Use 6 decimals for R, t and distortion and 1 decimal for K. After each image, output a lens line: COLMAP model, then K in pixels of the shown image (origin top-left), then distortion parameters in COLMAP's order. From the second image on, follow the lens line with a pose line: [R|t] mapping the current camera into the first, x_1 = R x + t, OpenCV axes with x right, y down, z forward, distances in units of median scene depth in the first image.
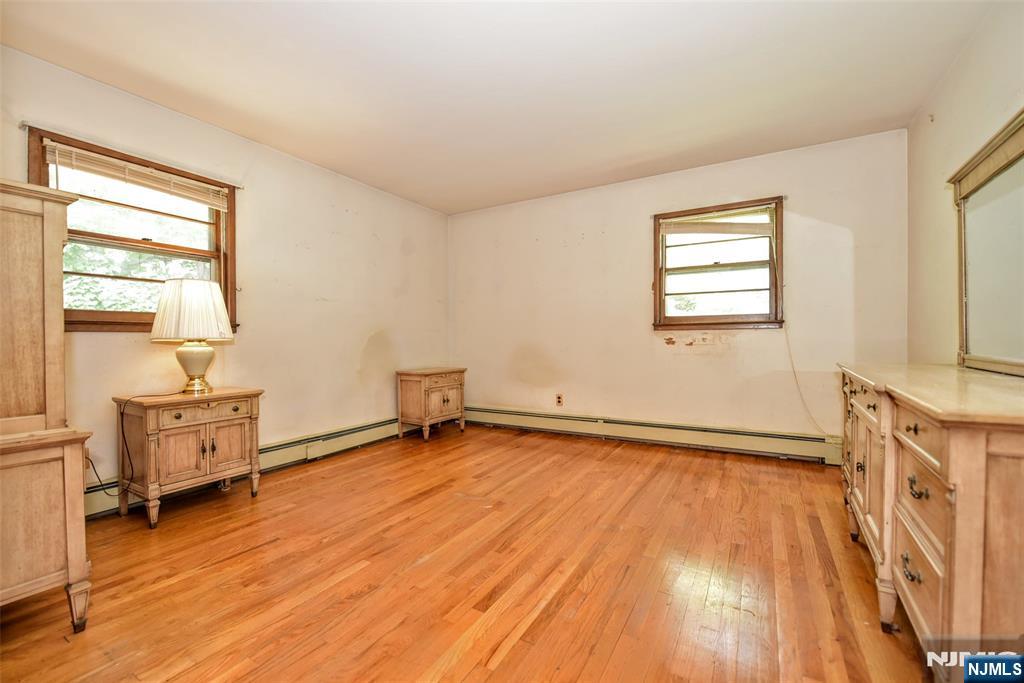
lens RADIAL K [[422.0, 0, 517.9], [0, 422.0, 344.5], [0, 0, 1]] dist [-0.007713, -0.001386]
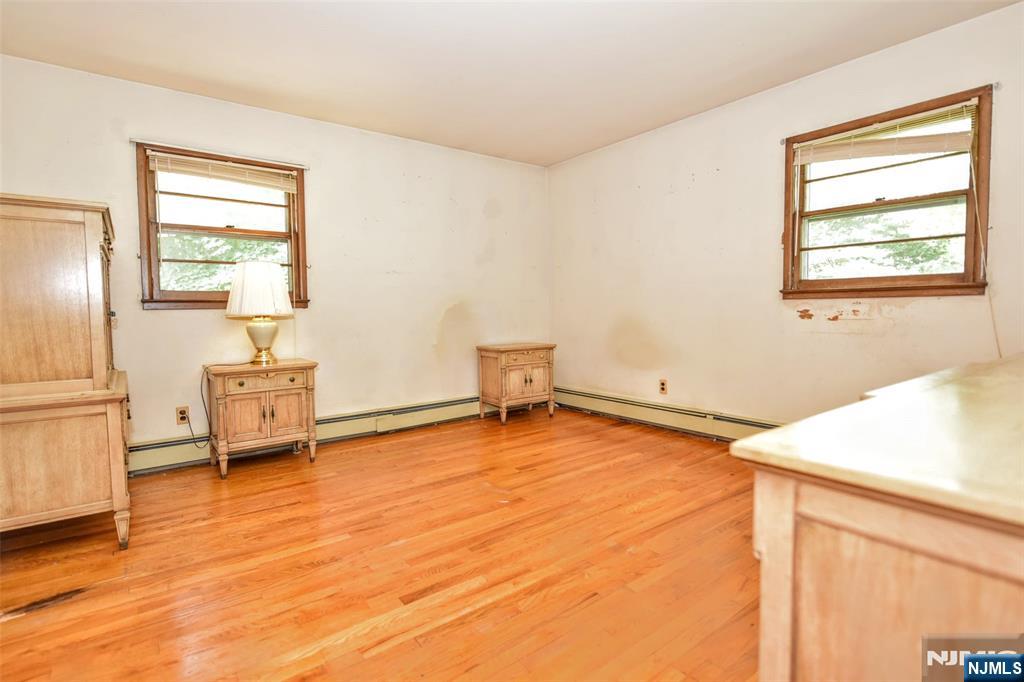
lens RADIAL K [[496.8, 0, 519.3], [0, 496.8, 336.0], [0, 0, 1]] dist [-0.008269, 0.000003]
pose [[0.926267, 0.015961, -0.376531, 0.353650], [0.001926, 0.998889, 0.047080, -0.018087], [0.376864, -0.044334, 0.925207, 0.047916]]
